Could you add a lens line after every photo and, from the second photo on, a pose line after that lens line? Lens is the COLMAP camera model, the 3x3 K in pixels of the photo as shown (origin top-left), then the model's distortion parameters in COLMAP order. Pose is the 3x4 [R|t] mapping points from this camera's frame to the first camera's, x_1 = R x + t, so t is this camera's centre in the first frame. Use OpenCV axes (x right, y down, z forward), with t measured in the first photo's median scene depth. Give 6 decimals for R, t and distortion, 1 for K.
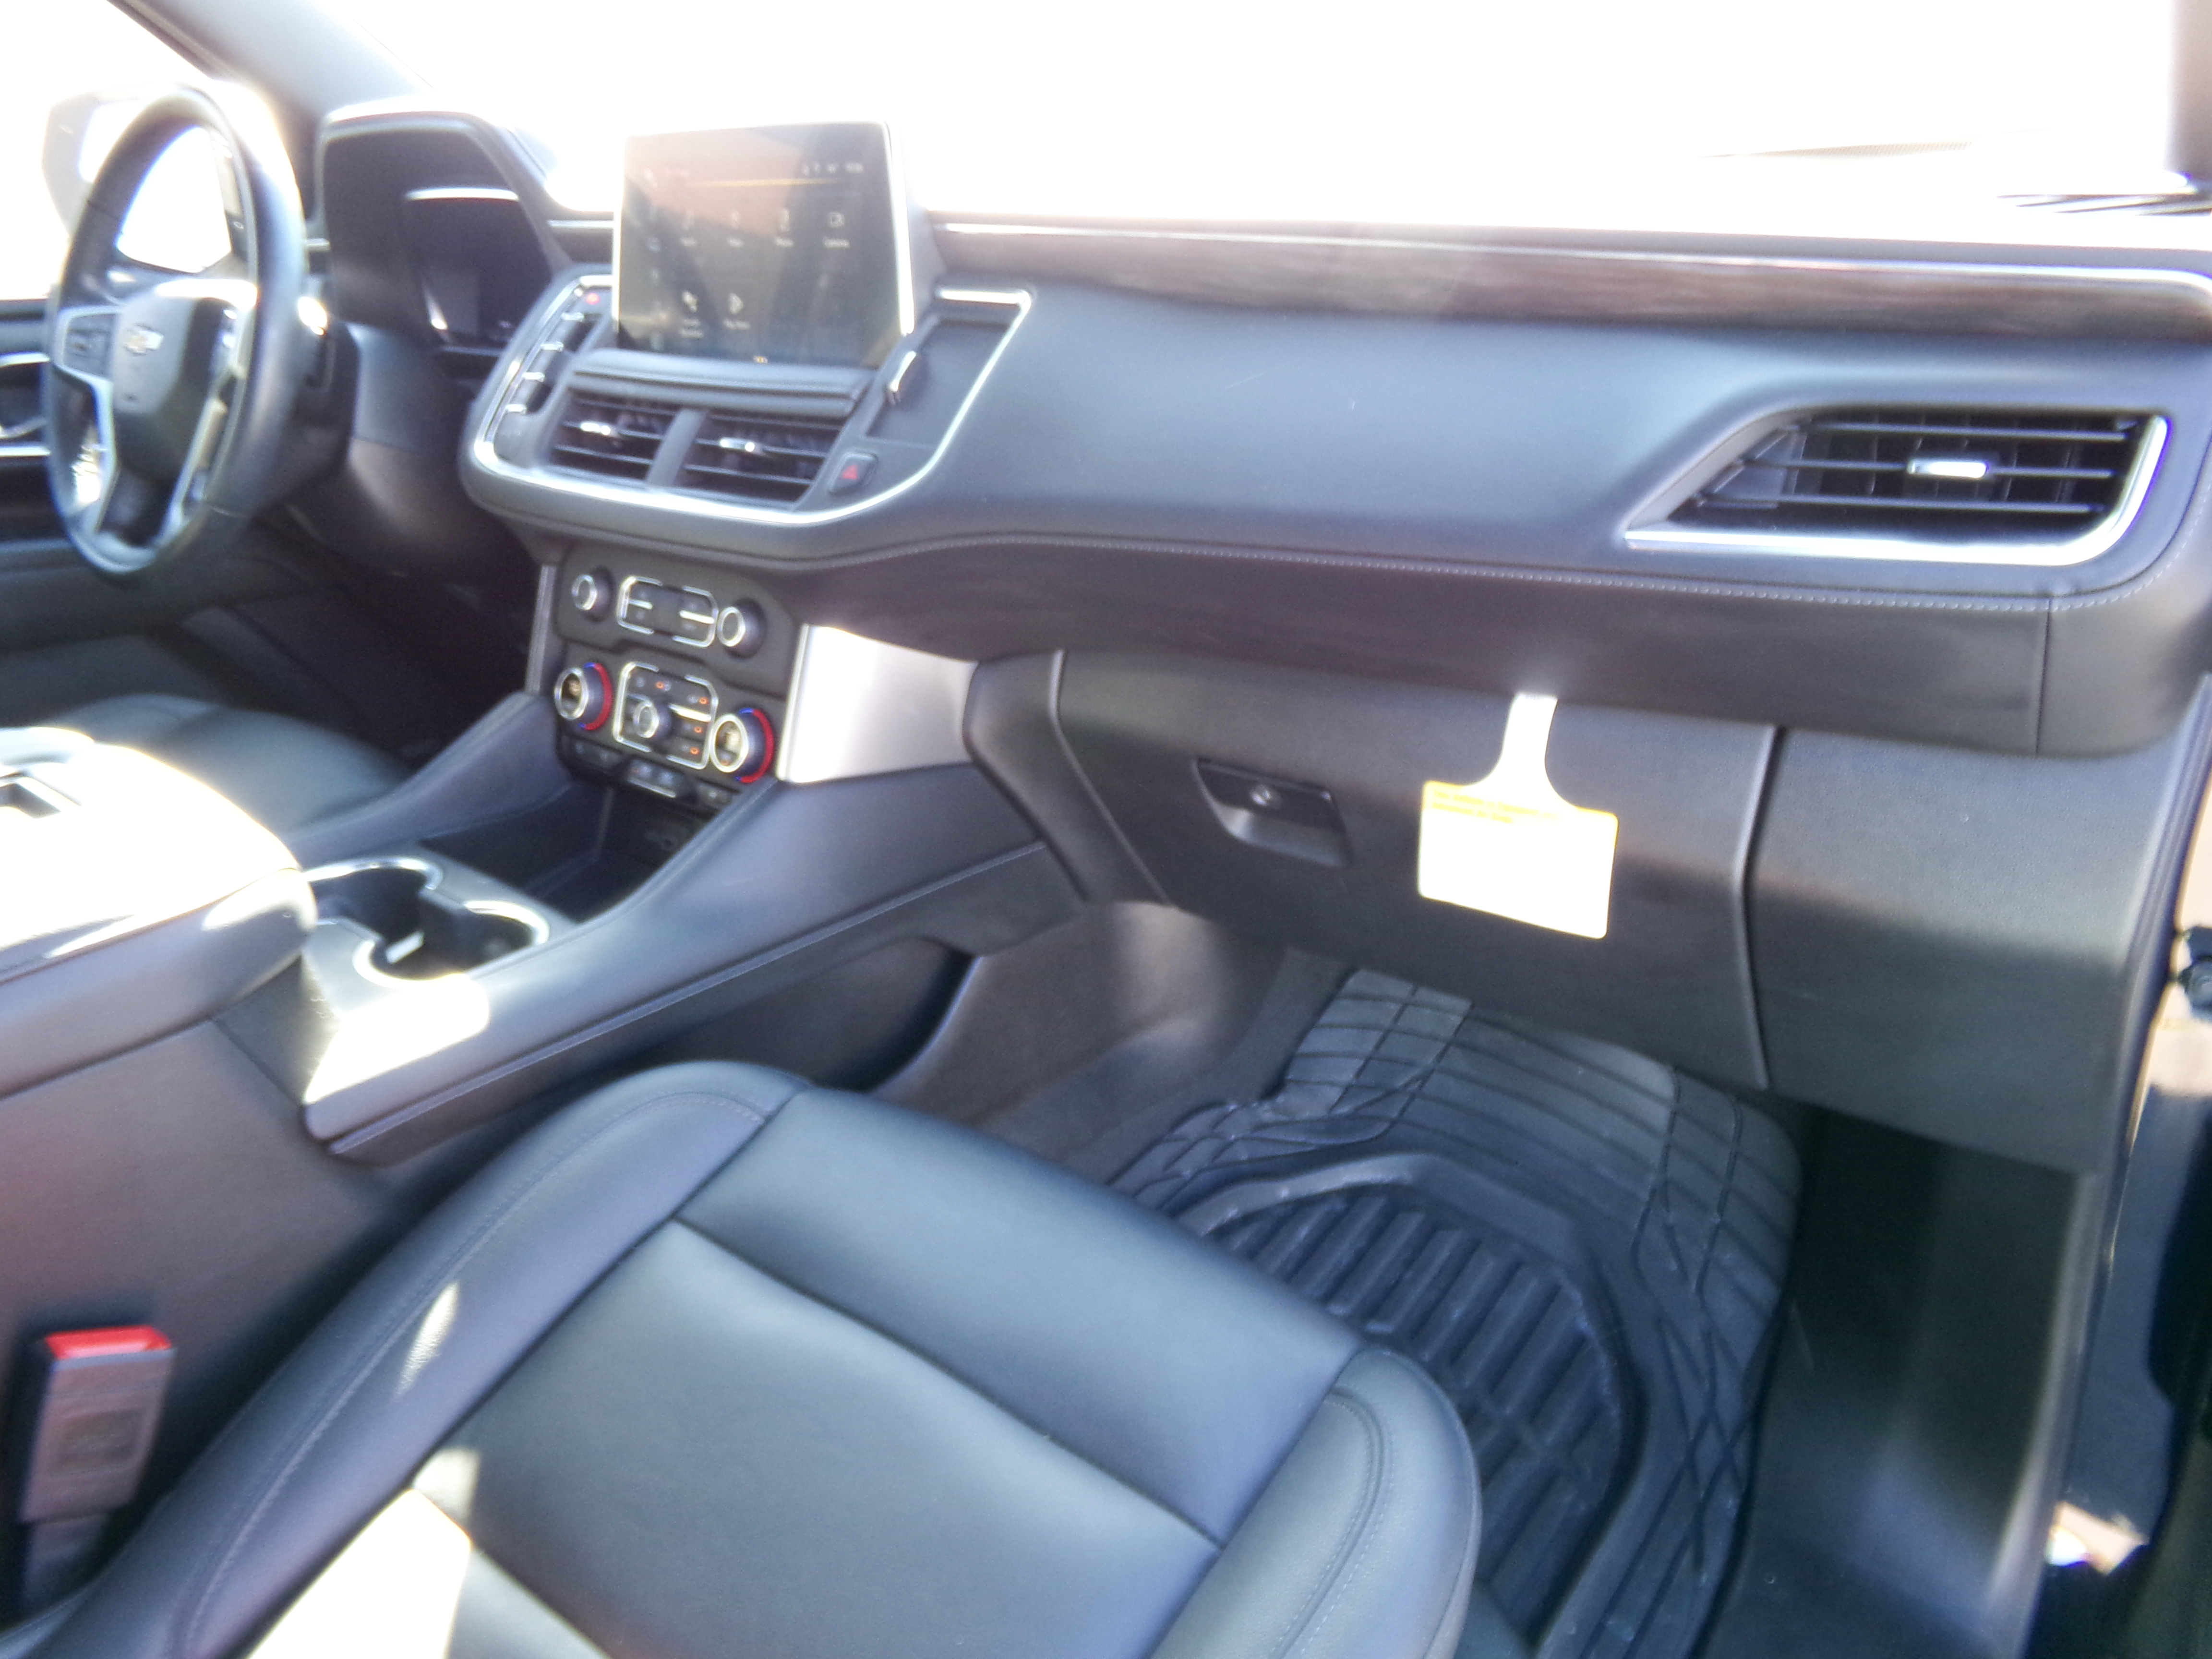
lens RADIAL K [[1538.6, 0, 1098.7], [0, 1538.6, 868.0], [0, 0, 1]] dist [-0.017523, 0.013710]
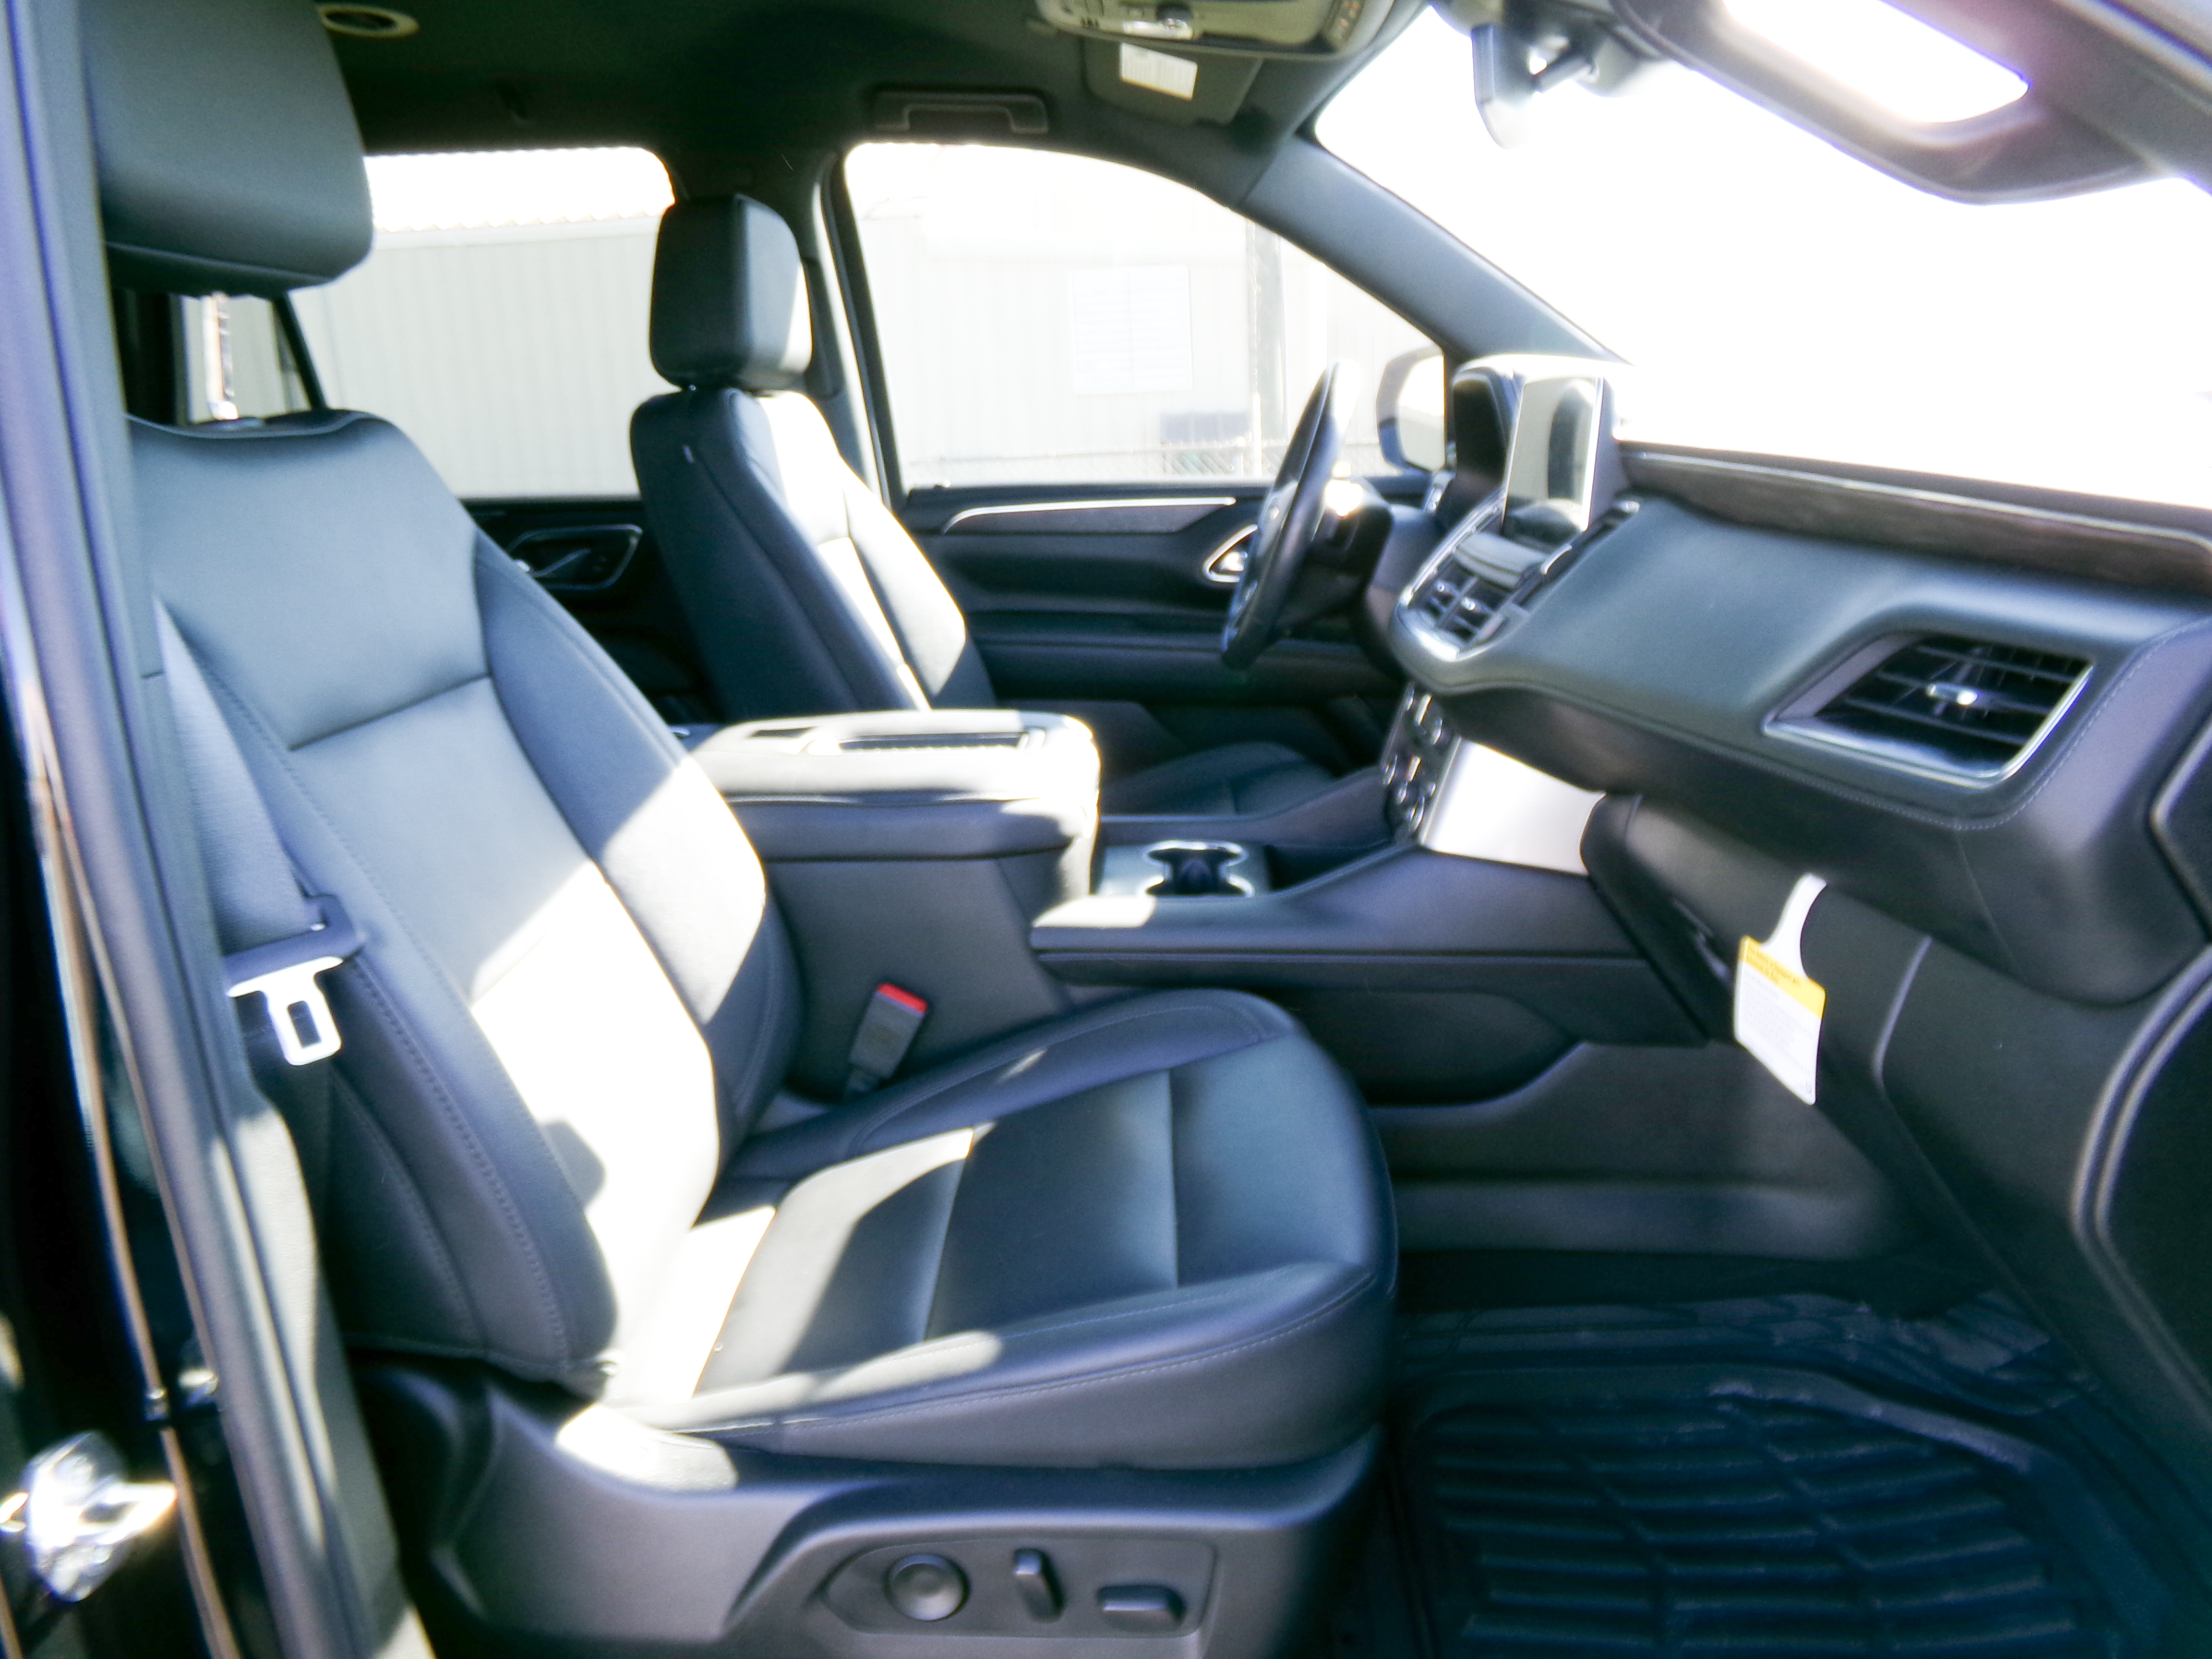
lens RADIAL K [[1538.6, 0, 1106.8], [0, 1538.6, 827.2], [0, 0, 1]] dist [-0.017523, 0.013710]
pose [[0.584895, 0.200811, -0.785858, 0.640655], [-0.305558, 0.952041, 0.015857, -0.006392], [0.751354, 0.230851, 0.618204, -0.047567]]
